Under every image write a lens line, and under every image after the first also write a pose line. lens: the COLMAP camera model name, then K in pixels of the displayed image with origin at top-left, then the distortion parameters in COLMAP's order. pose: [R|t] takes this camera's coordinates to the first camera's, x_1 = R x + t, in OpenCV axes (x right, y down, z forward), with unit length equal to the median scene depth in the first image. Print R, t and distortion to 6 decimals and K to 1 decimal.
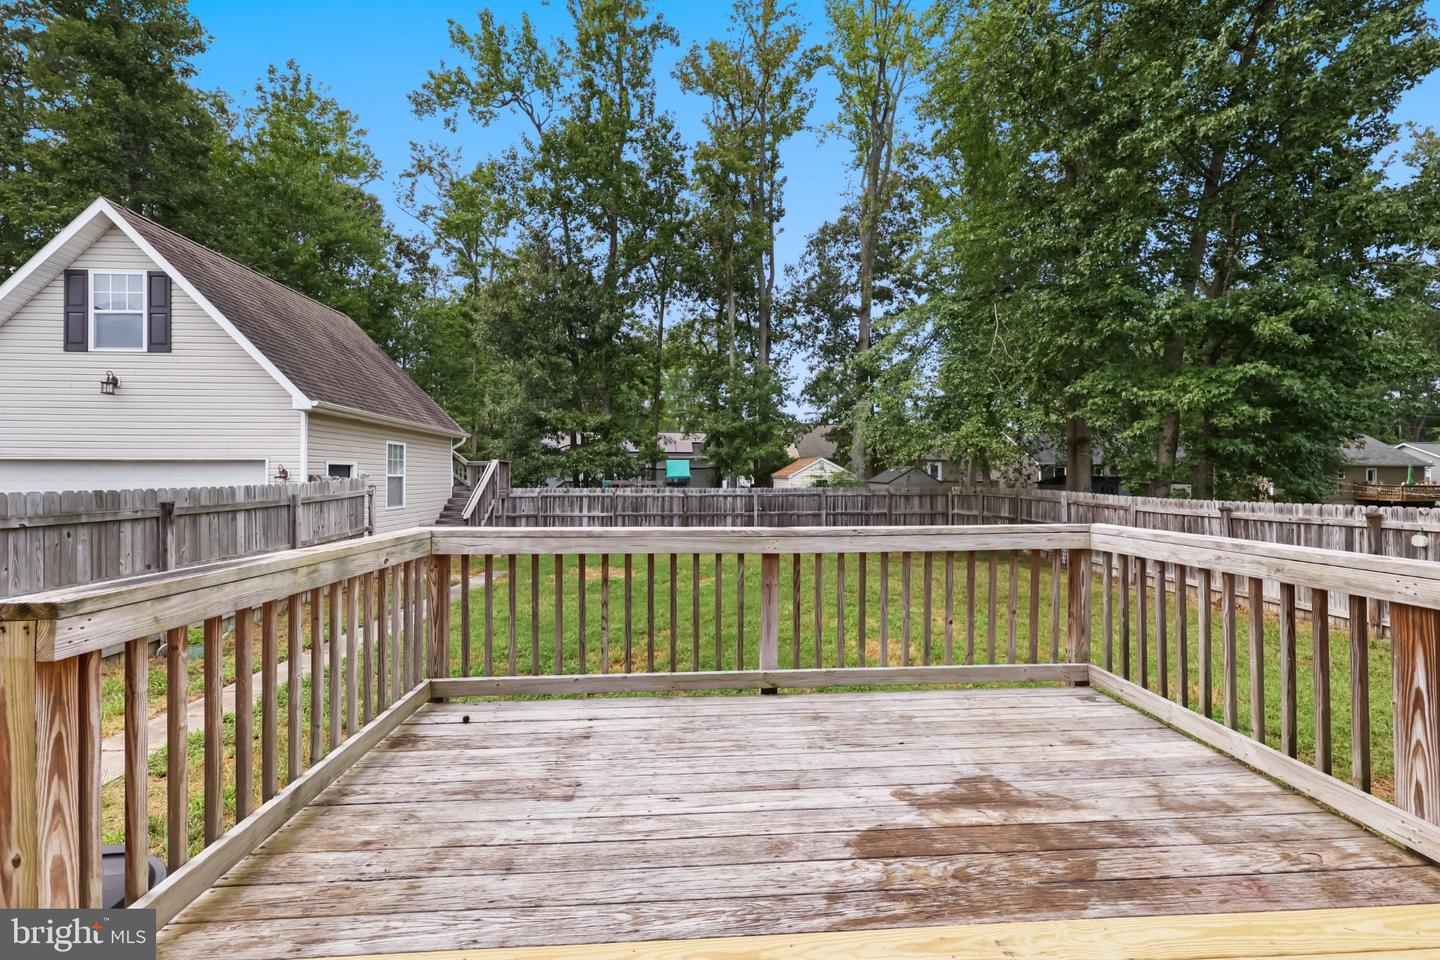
lens RADIAL K [[594.2, 0, 724.5], [0, 594.2, 475.0], [0, 0, 1]] dist [0.003718, 0.000778]
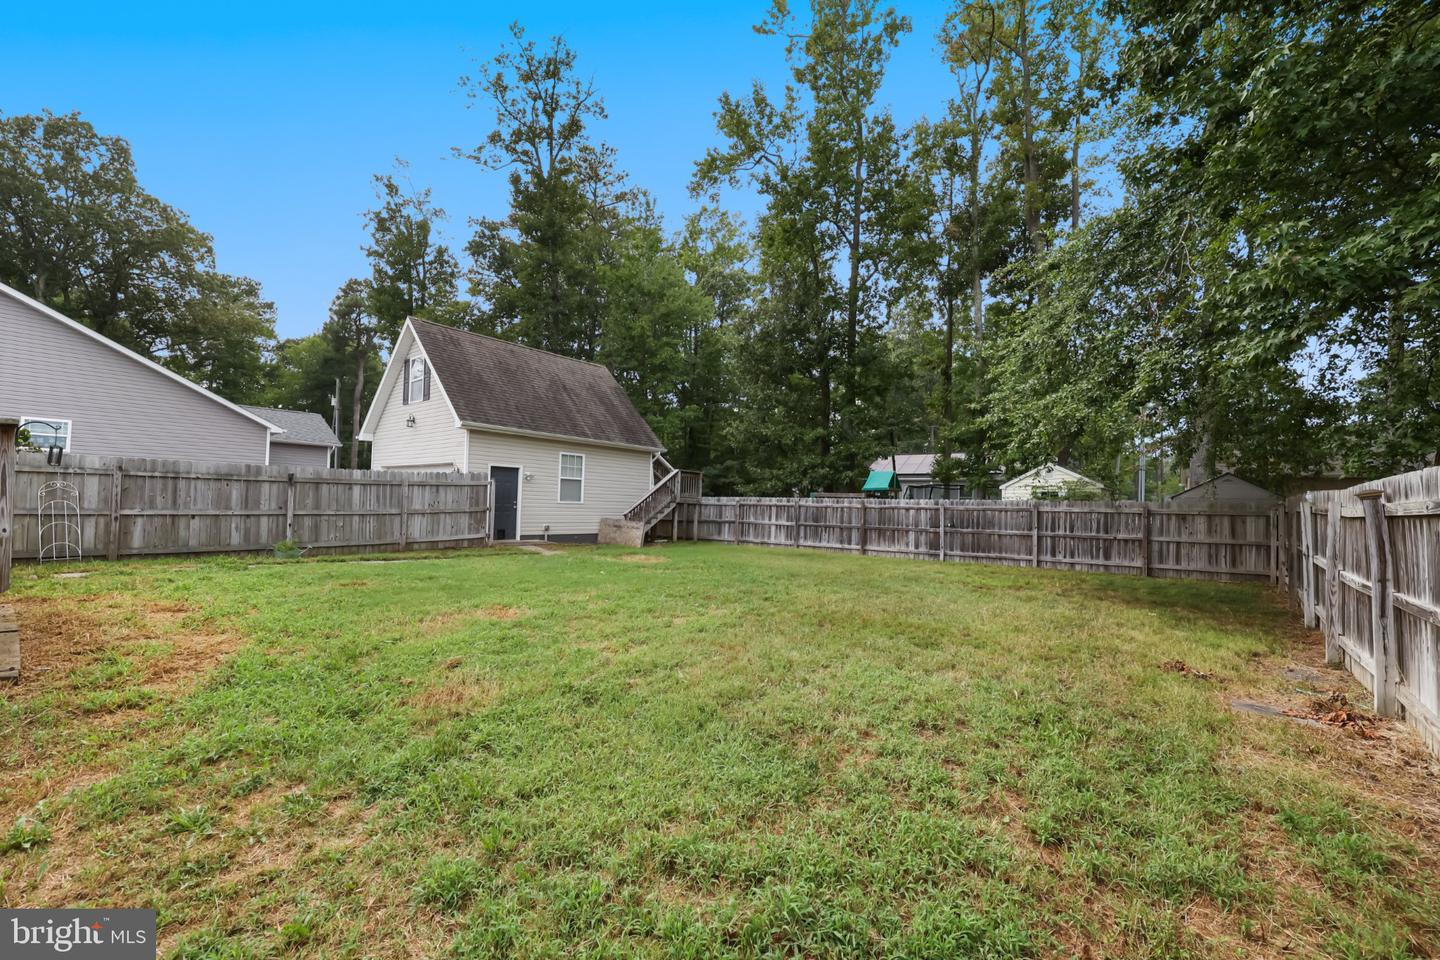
lens RADIAL K [[594.2, 0, 714.8], [0, 594.2, 474.7], [0, 0, 1]] dist [0.003718, 0.000778]
pose [[0.730527, -0.017998, -0.682647, 0.394388], [-0.020739, 0.998607, -0.048522, 0.034346], [0.682569, 0.049604, 0.729136, 0.170322]]
